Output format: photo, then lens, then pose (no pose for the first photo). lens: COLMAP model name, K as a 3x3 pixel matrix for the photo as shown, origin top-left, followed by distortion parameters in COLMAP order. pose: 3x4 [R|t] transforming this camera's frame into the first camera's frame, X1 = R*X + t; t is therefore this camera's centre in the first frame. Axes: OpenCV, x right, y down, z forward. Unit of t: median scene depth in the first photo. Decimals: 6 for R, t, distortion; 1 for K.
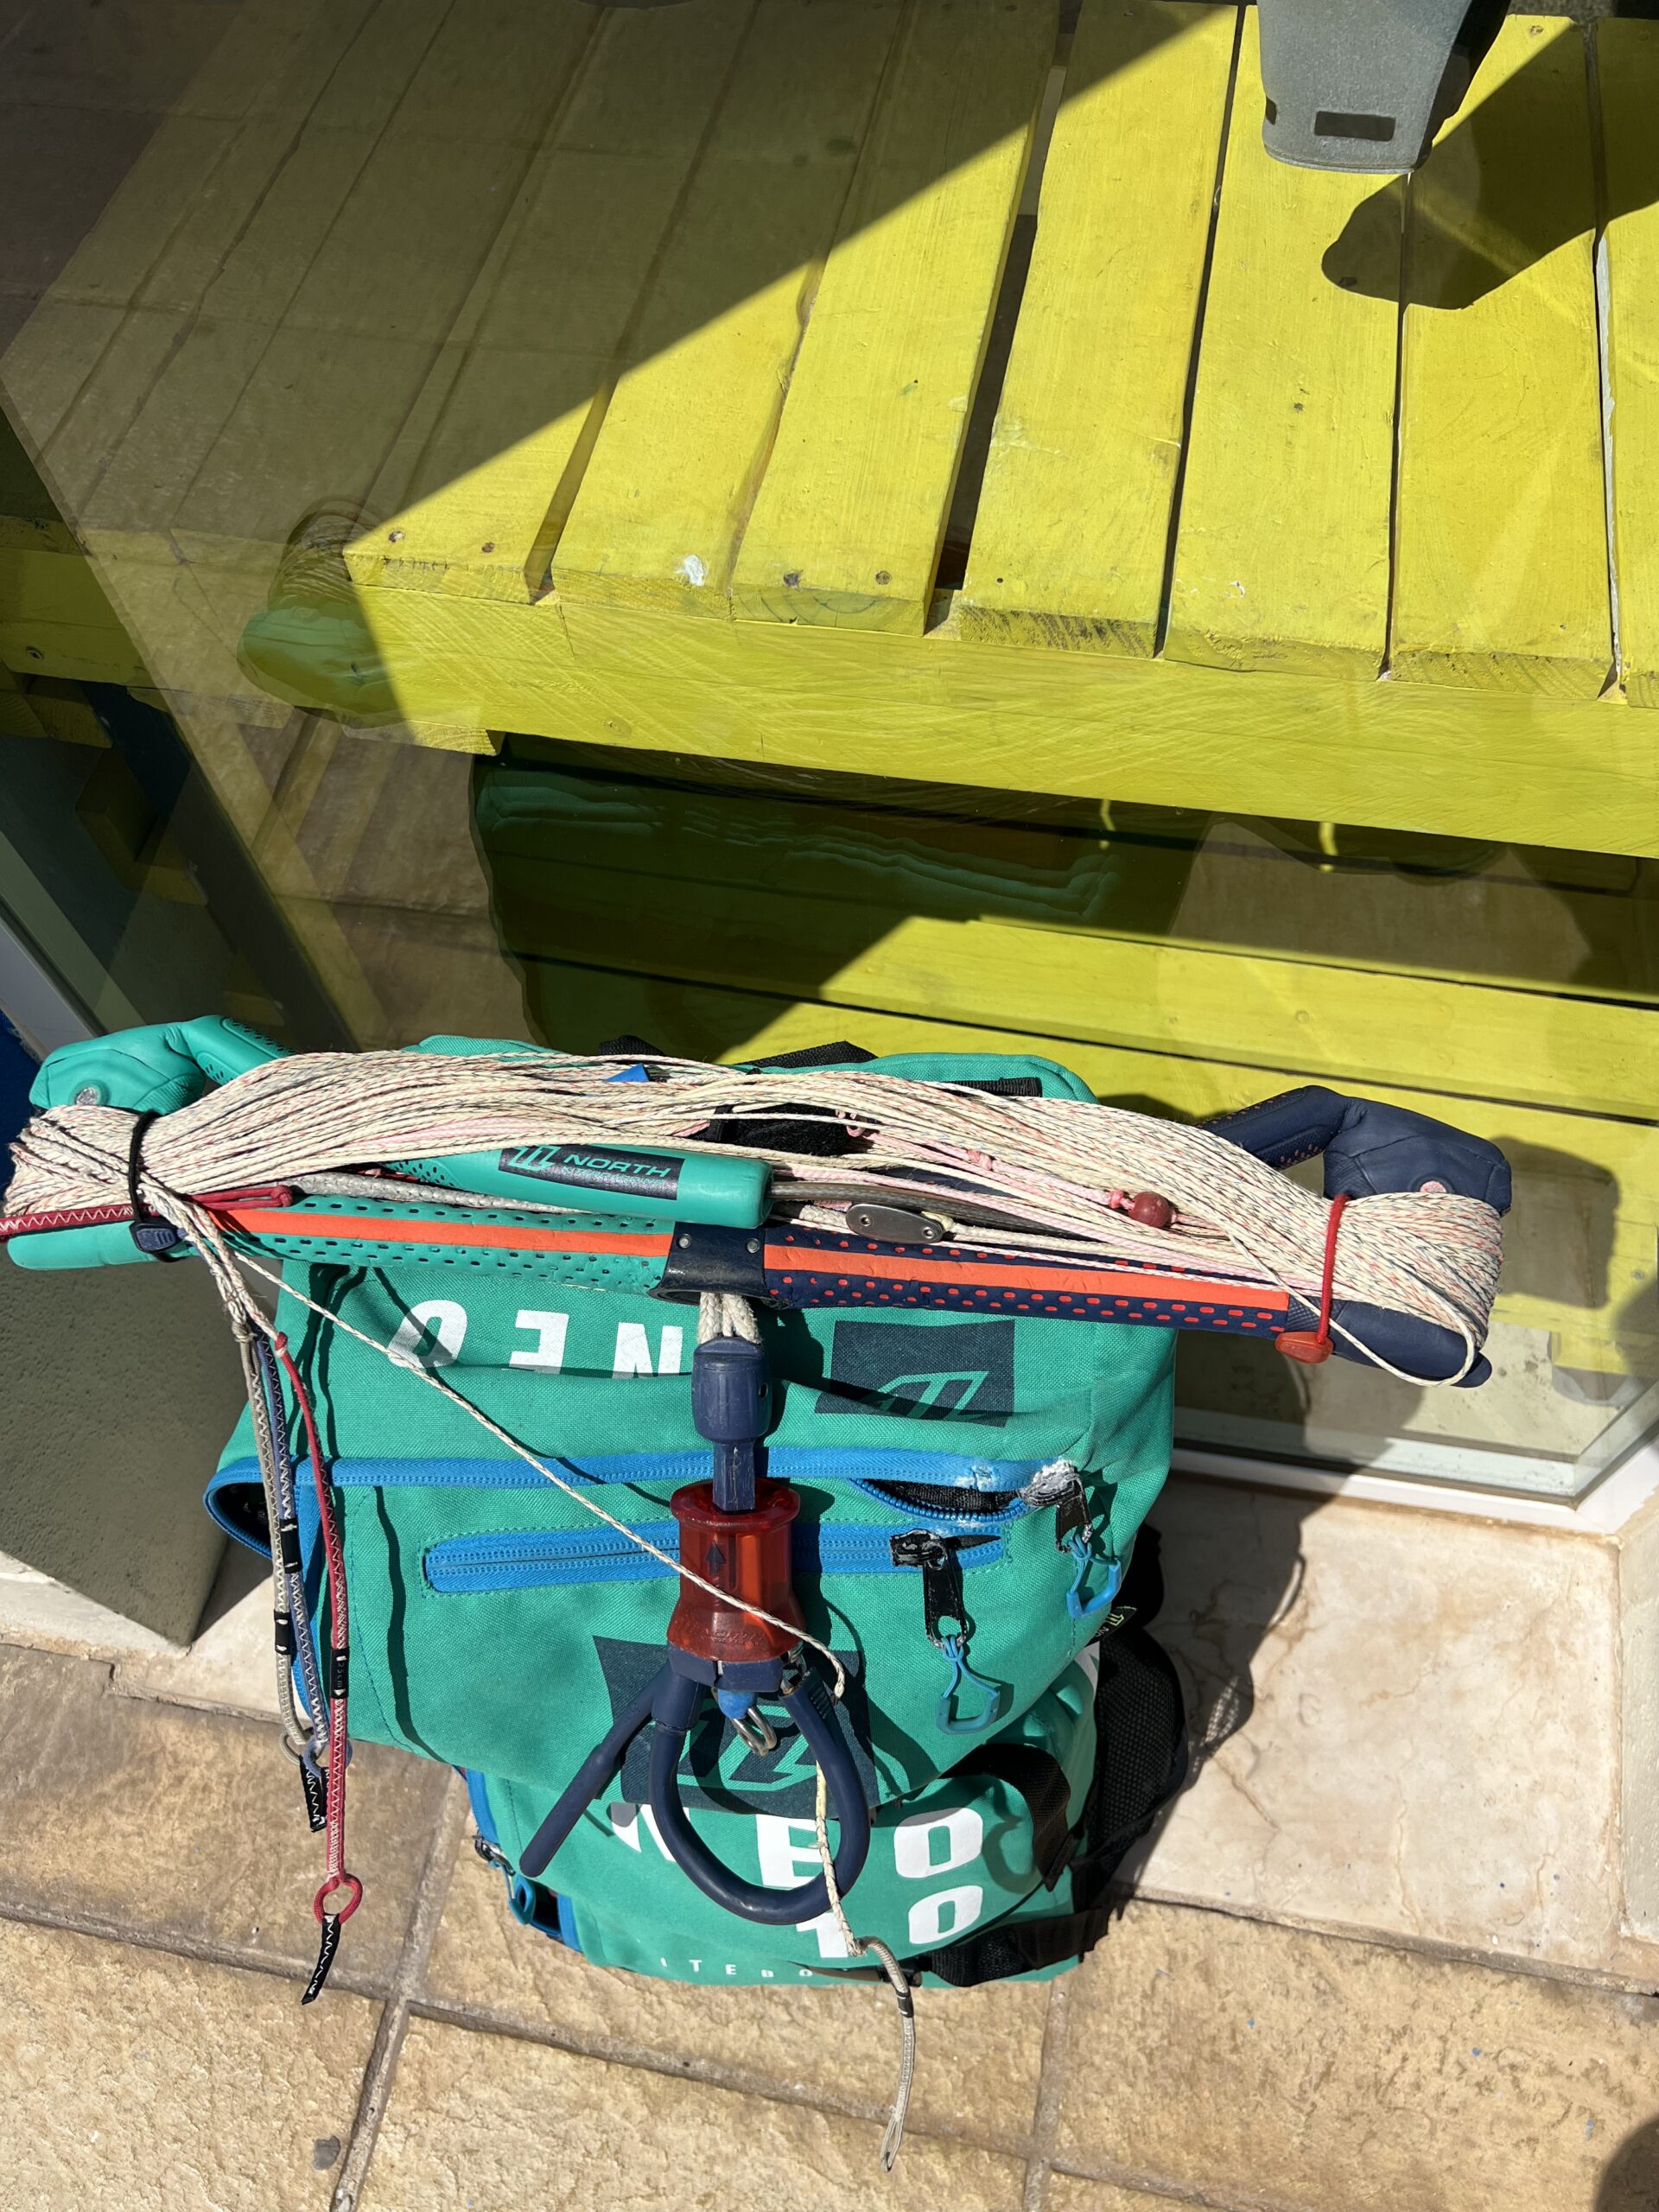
lens RADIAL K [[1671.8, 0, 818.6], [0, 1671.8, 1095.6], [0, 0, 1]] dist [0.032387, -0.048413]
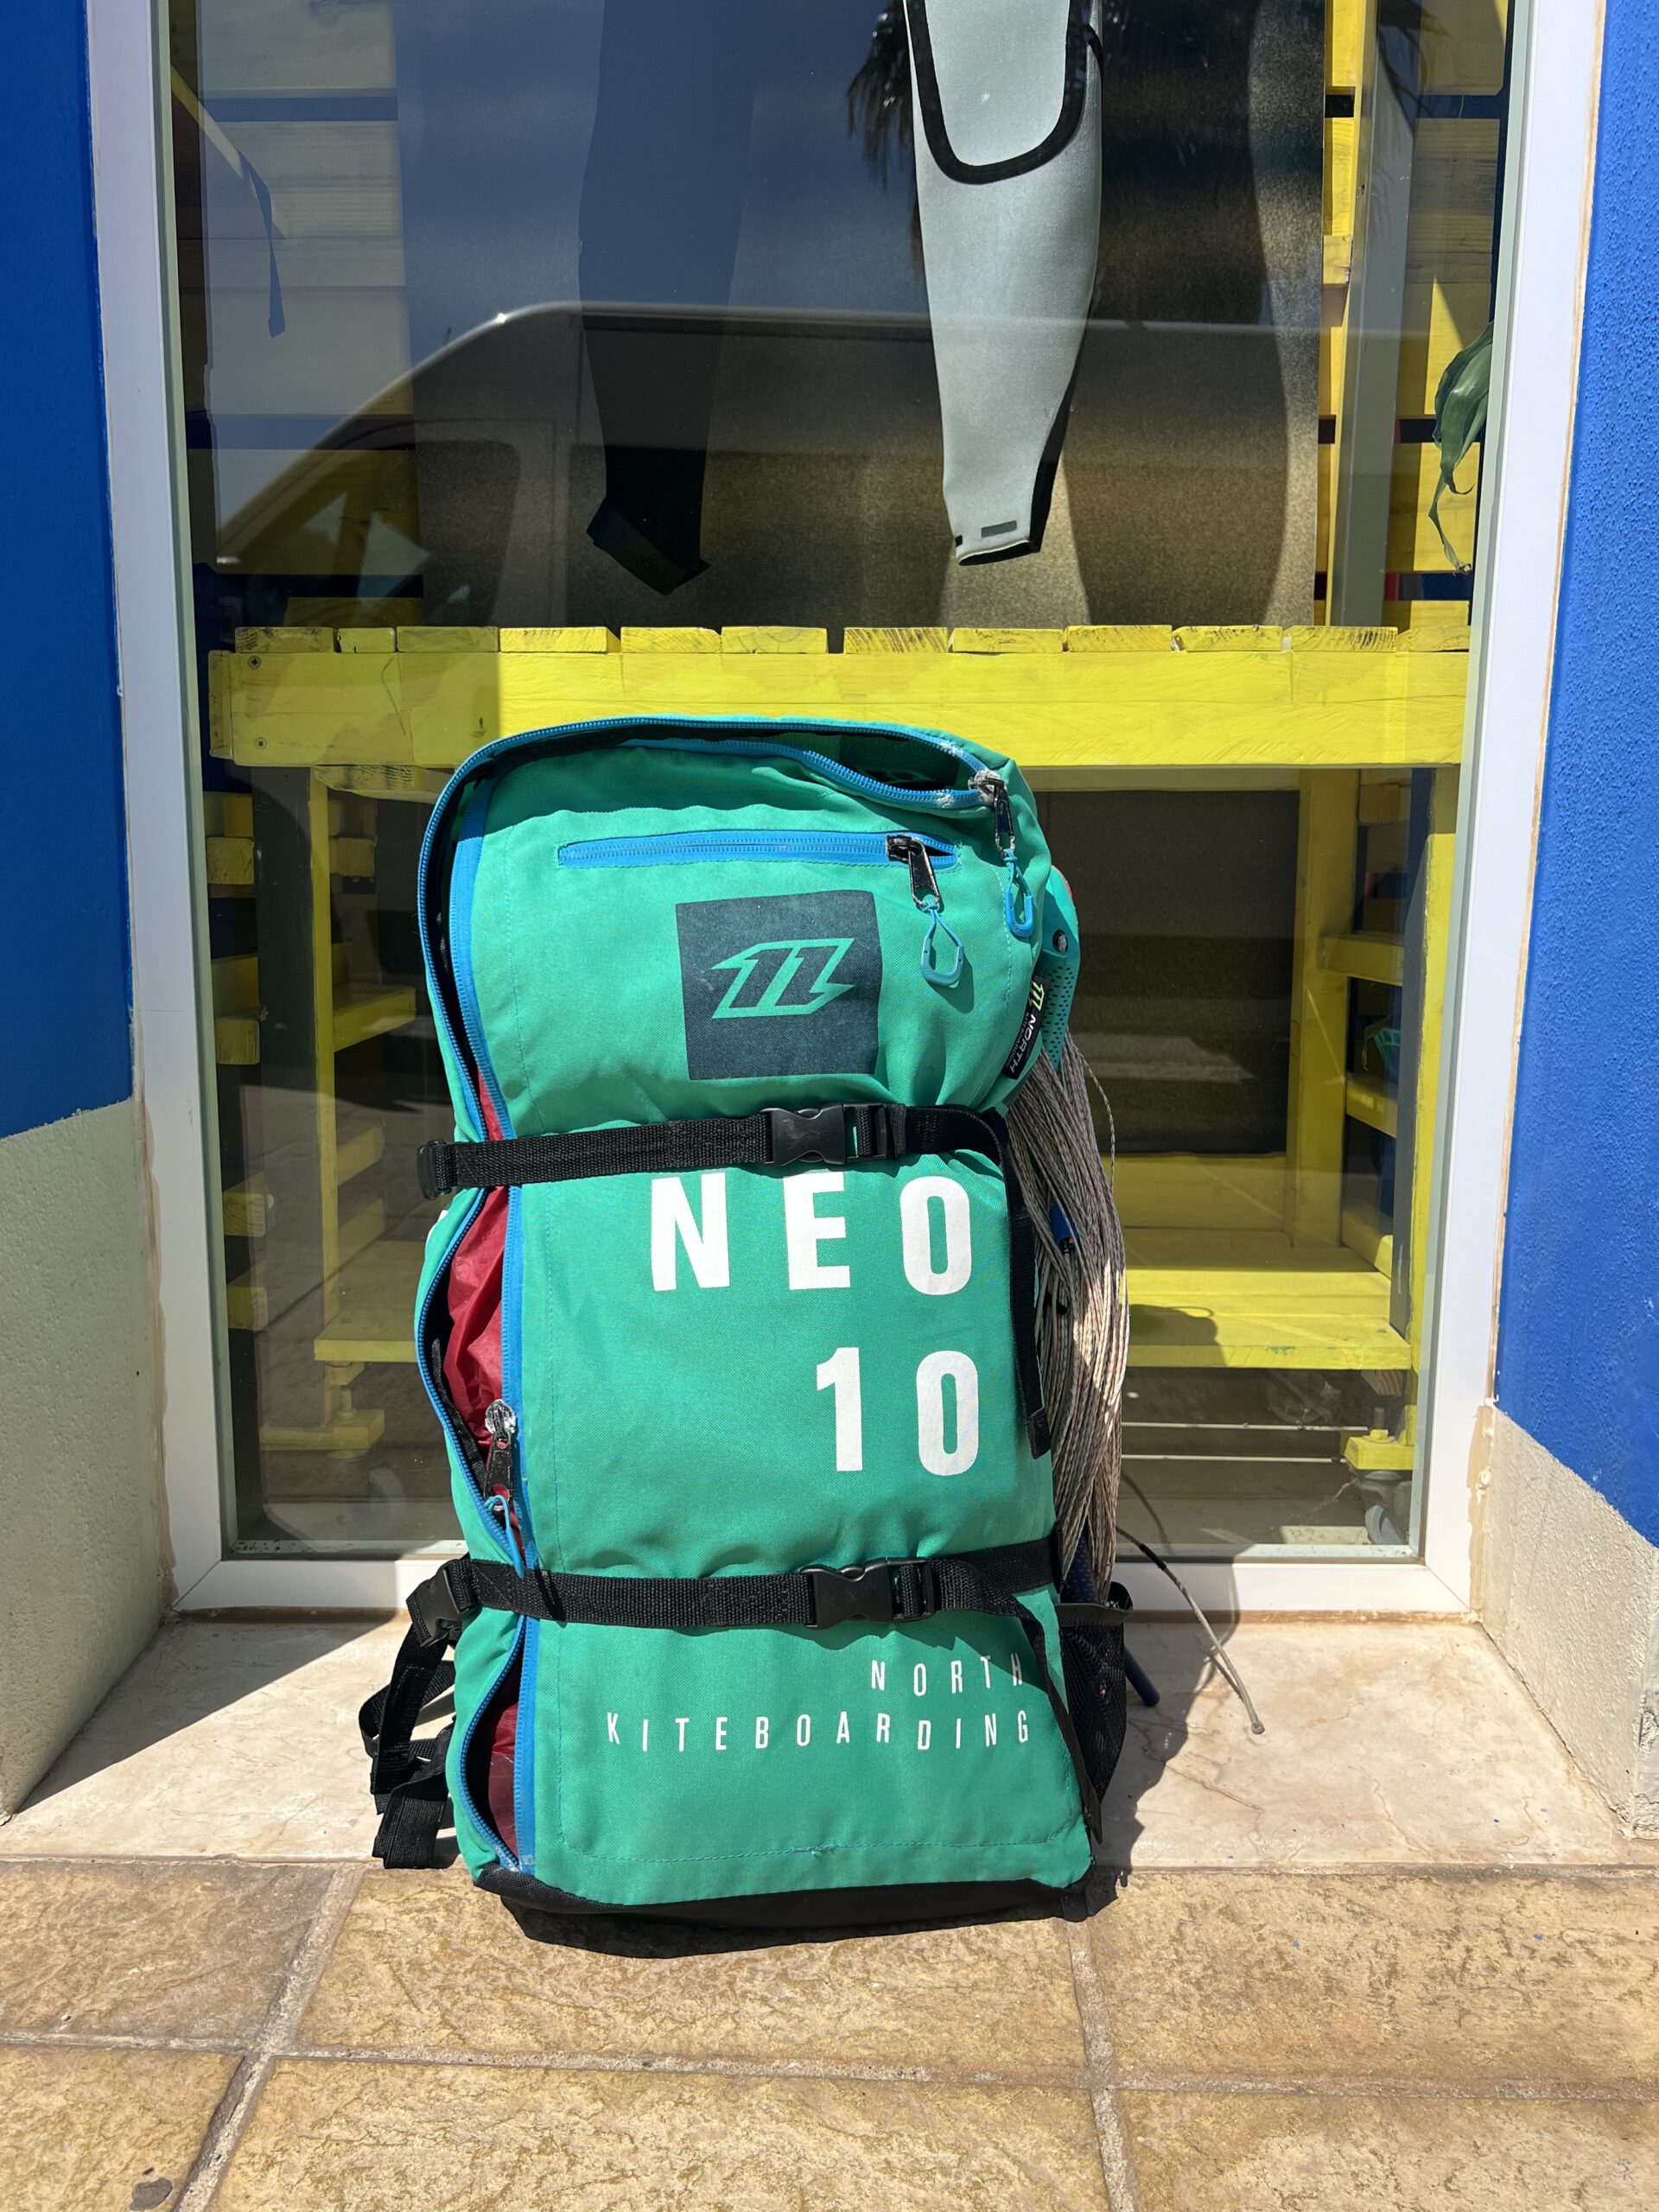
lens RADIAL K [[1671.8, 0, 830.2], [0, 1671.8, 1105.4], [0, 0, 1]] dist [0.032387, -0.048413]
pose [[0.981472, 0.043056, 0.186703, -0.161209], [0.119701, 0.623088, -0.772938, 0.919567], [-0.149612, 0.780966, 0.606389, 0.163678]]
